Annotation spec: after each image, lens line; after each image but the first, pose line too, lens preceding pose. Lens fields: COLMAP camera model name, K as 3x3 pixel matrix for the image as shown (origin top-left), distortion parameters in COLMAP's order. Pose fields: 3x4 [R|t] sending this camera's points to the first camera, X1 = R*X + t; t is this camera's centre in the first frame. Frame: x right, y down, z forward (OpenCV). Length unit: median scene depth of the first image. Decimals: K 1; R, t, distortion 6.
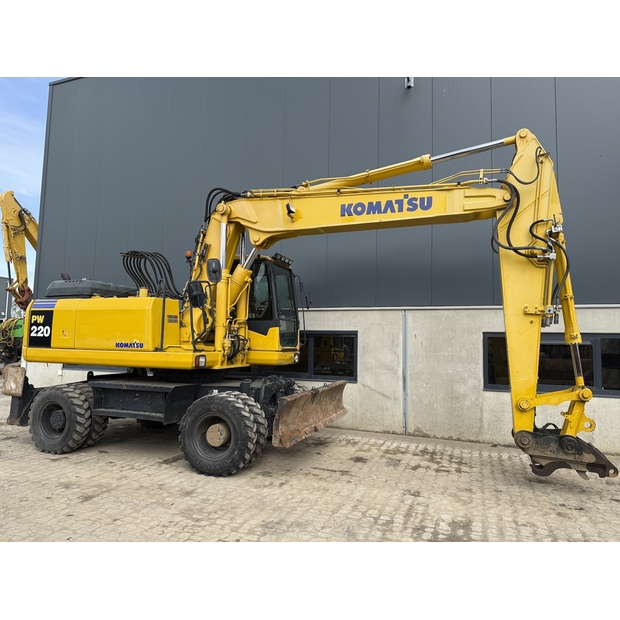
lens RADIAL K [[437.6, 0, 310.0], [0, 437.6, 310.0], [0, 0, 1]] dist [0.098599, -0.122392]
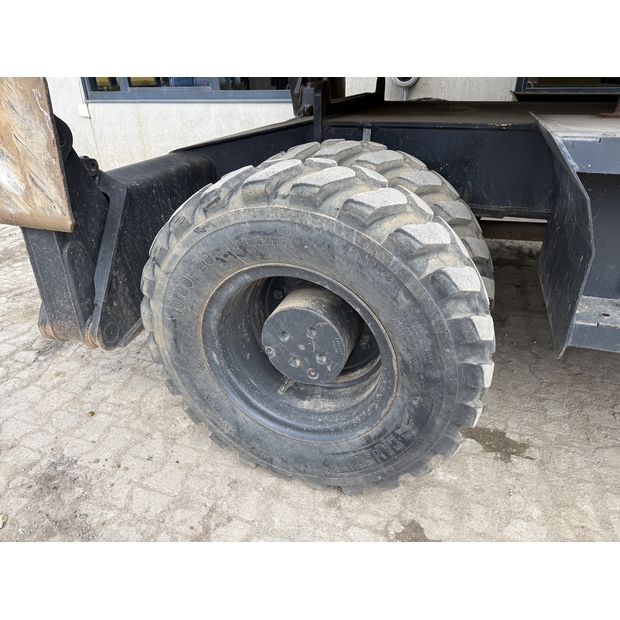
lens RADIAL K [[431.2, 0, 312.3], [0, 431.2, 304.0], [0, 0, 1]] dist [0.088555, -0.144583]
pose [[0.998942, -0.045991, 0.000154, -0.620743], [0.038701, 0.842404, 0.537455, 0.141391], [-0.024848, -0.536880, 0.843292, 0.936698]]
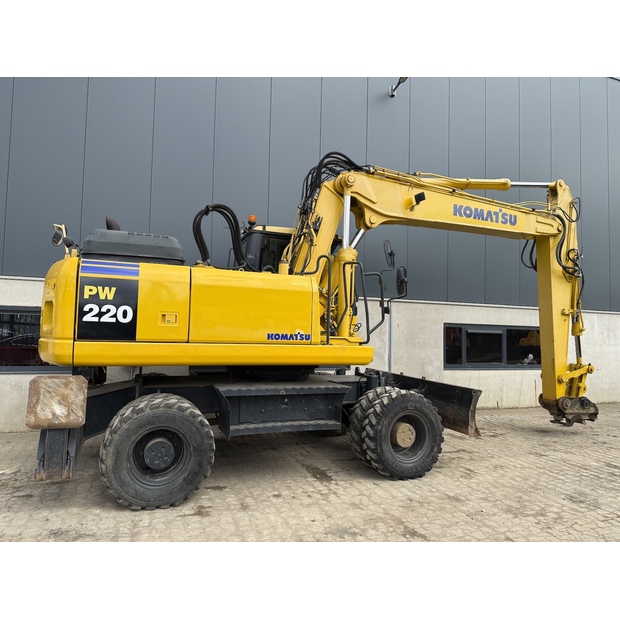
lens RADIAL K [[437.6, 0, 310.0], [0, 437.6, 310.0], [0, 0, 1]] dist [0.098599, -0.122392]
pose [[0.737345, 0.033361, 0.674692, -0.931439], [-0.064611, 0.997684, 0.021278, 0.015226], [-0.672419, -0.059281, 0.737793, 0.442342]]
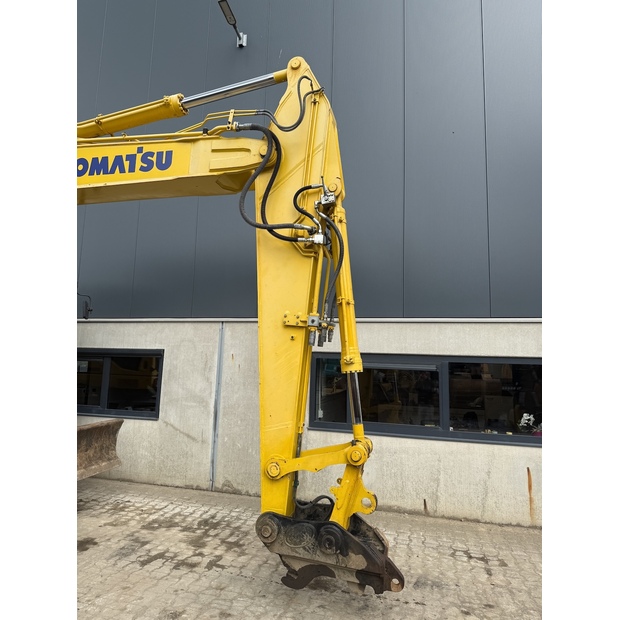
lens RADIAL K [[431.2, 0, 312.3], [0, 431.2, 304.0], [0, 0, 1]] dist [0.088555, -0.144583]
pose [[0.994962, 0.018769, 0.098484, 0.409113], [-0.013513, 0.998462, -0.053768, 0.008843], [-0.099341, 0.052166, 0.993685, 0.320117]]
